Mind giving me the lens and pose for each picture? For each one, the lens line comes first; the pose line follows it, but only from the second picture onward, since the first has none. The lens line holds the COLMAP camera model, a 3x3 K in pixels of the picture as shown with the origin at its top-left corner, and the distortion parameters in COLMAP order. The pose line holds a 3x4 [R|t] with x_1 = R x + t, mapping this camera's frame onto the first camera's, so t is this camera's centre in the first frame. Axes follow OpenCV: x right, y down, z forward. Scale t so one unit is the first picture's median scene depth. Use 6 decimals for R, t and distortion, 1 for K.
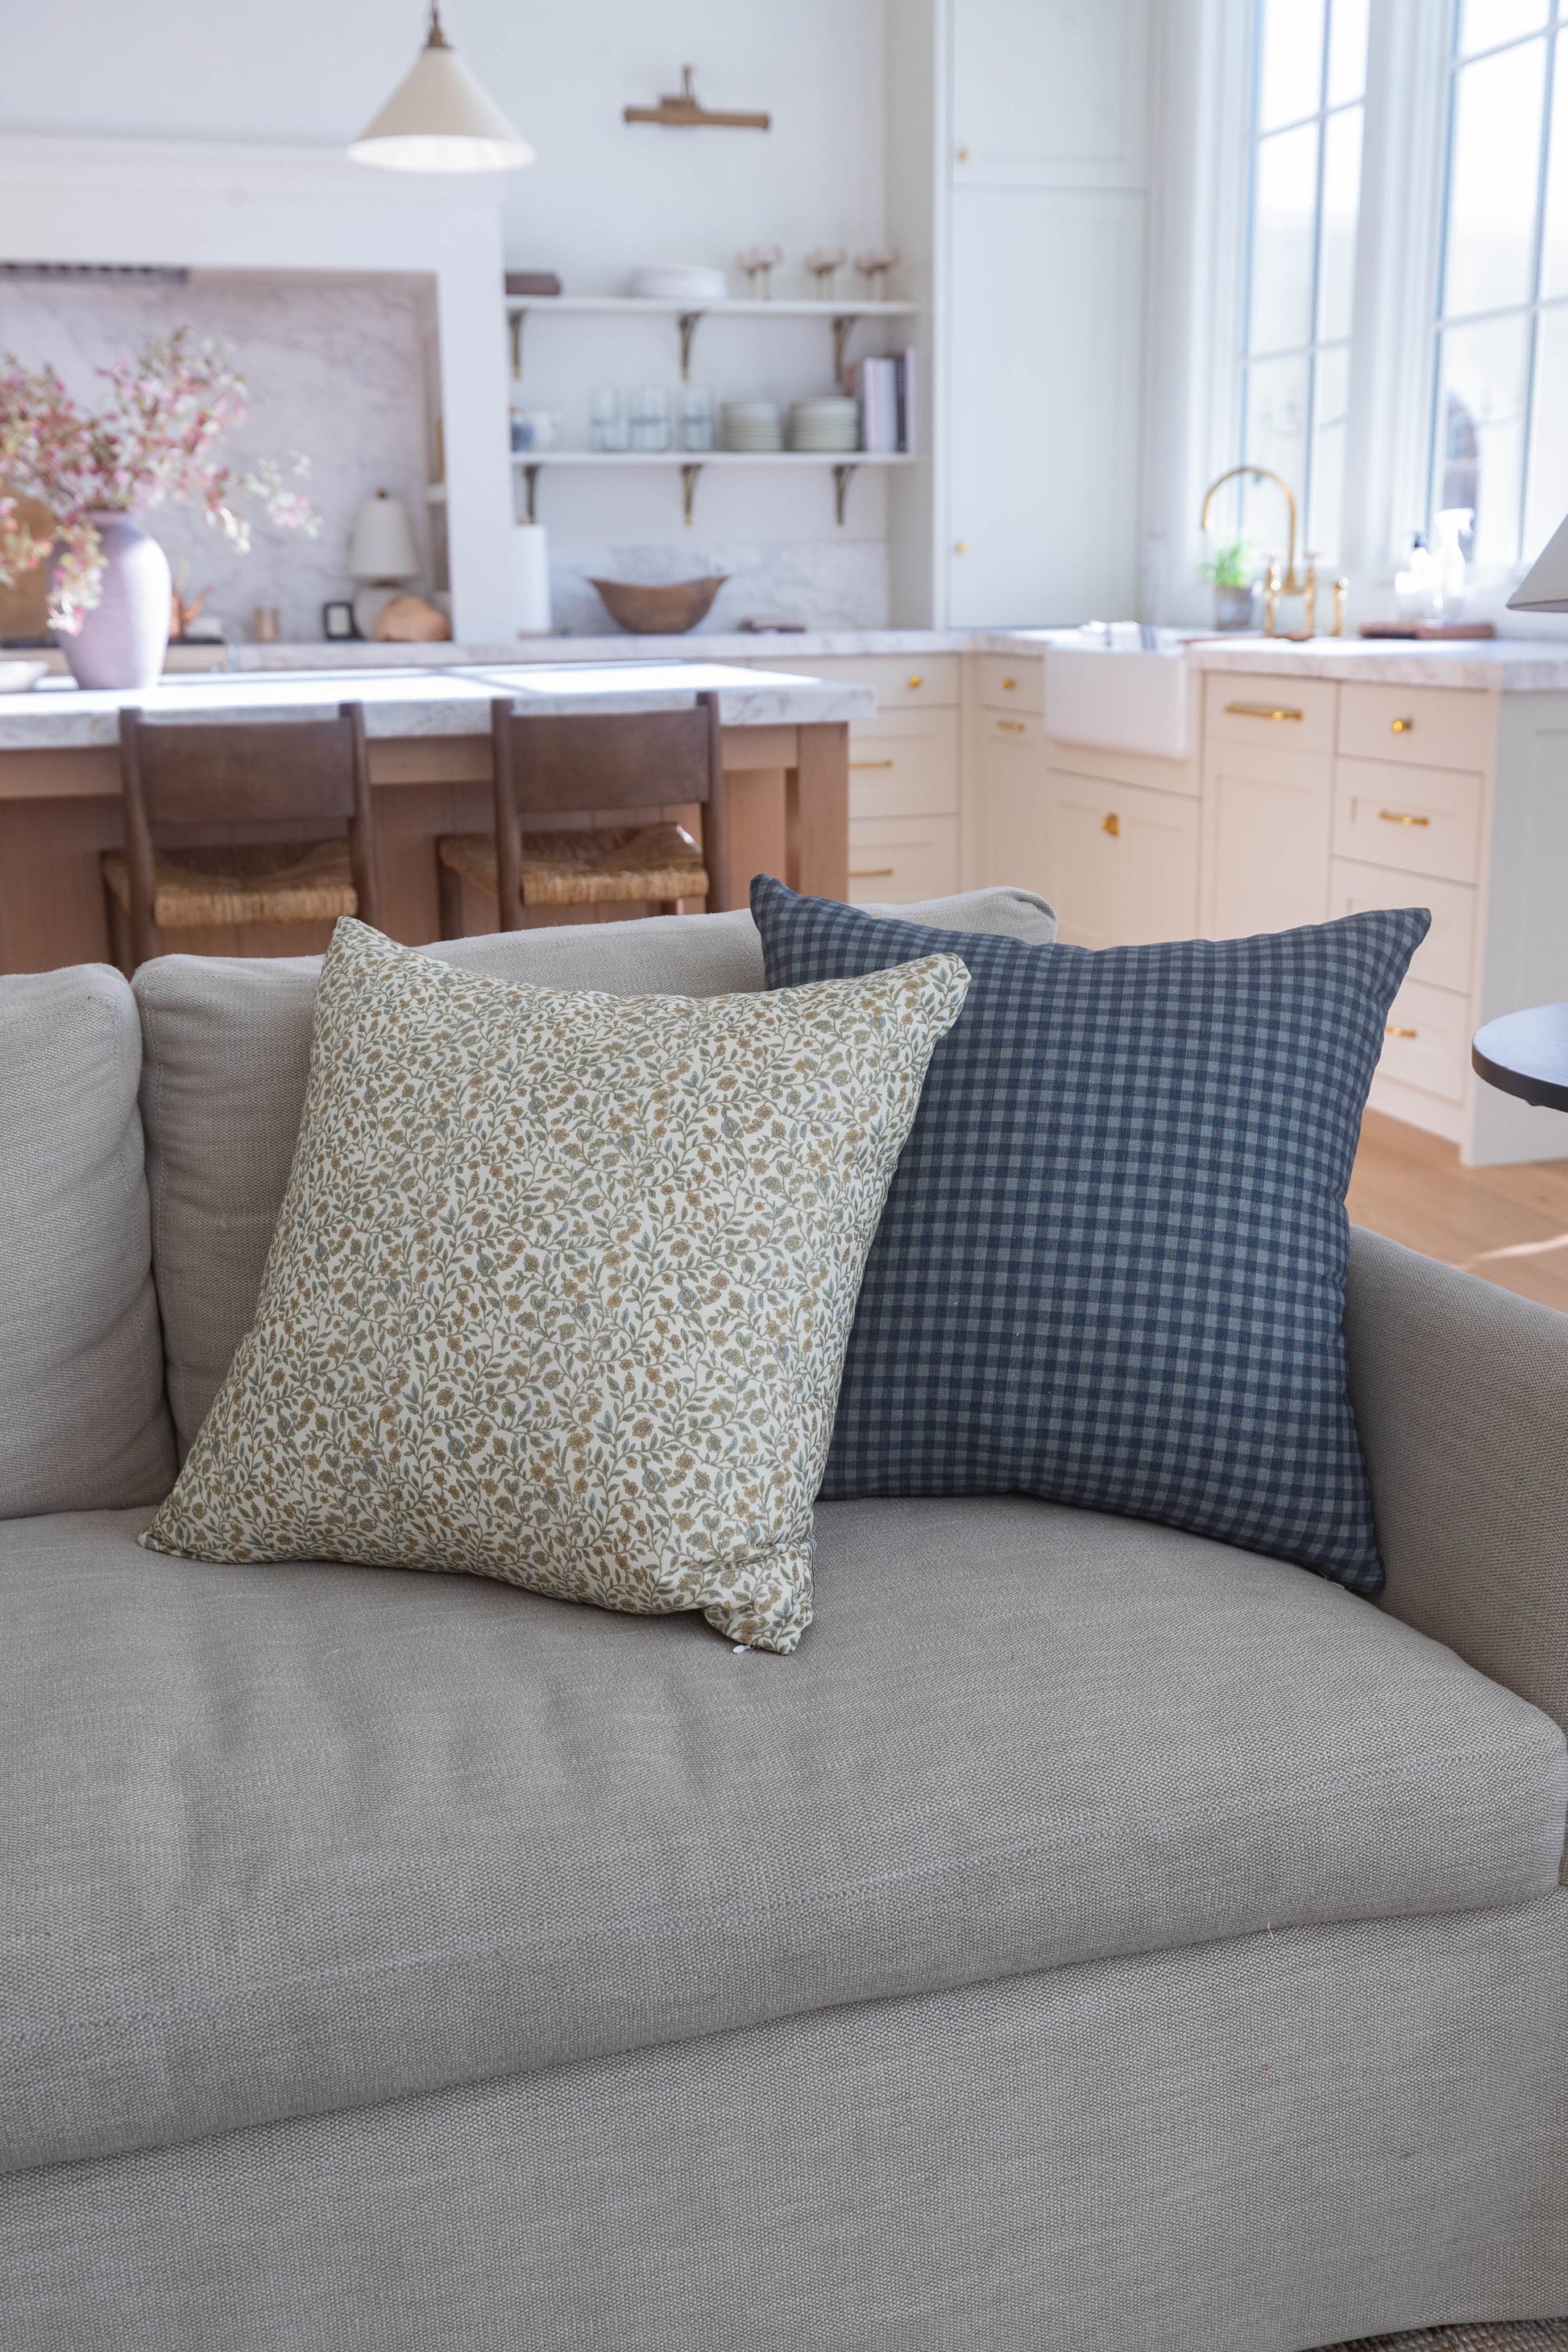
lens RADIAL K [[2297.9, 0, 784.0], [0, 2297.9, 1176.0], [0, 0, 1]] dist [0.005771, 0.004953]
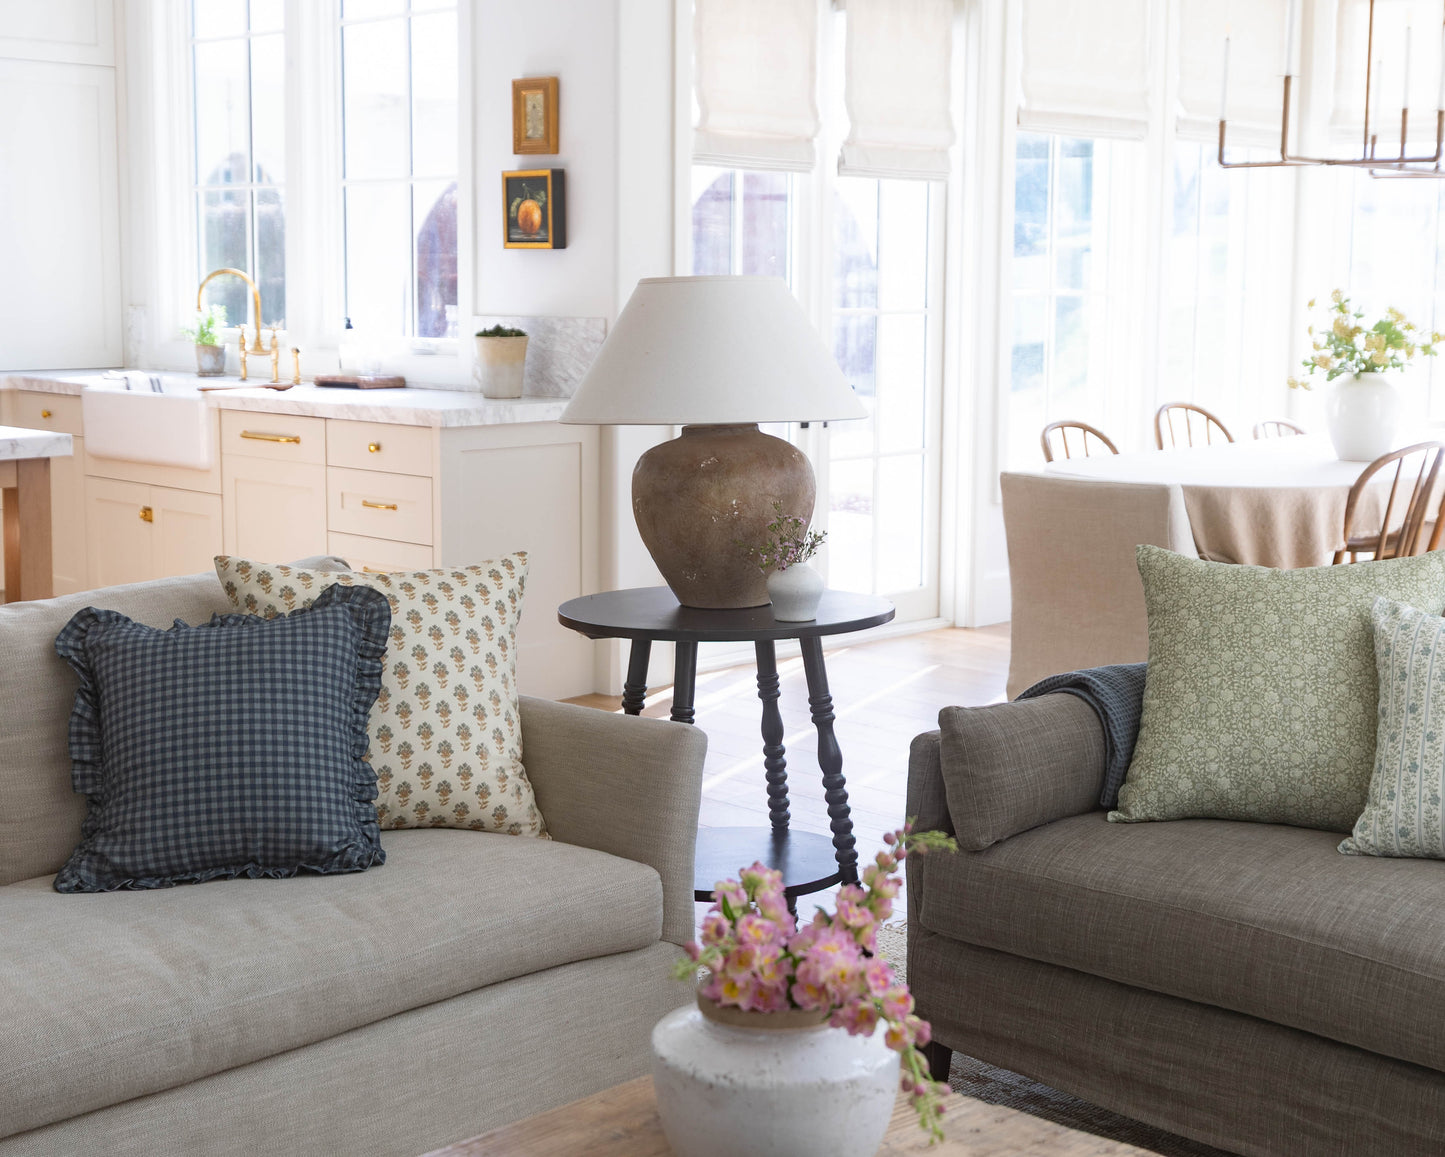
lens RADIAL K [[1898.4, 0, 811.3], [0, 1898.4, 575.4], [0, 0, 1]] dist [-0.005999, -0.014165]
pose [[0.849238, -0.052668, 0.525377, -0.180182], [0.111125, 0.990555, -0.080325, 0.031703], [-0.516184, 0.126597, 0.847070, -0.269540]]
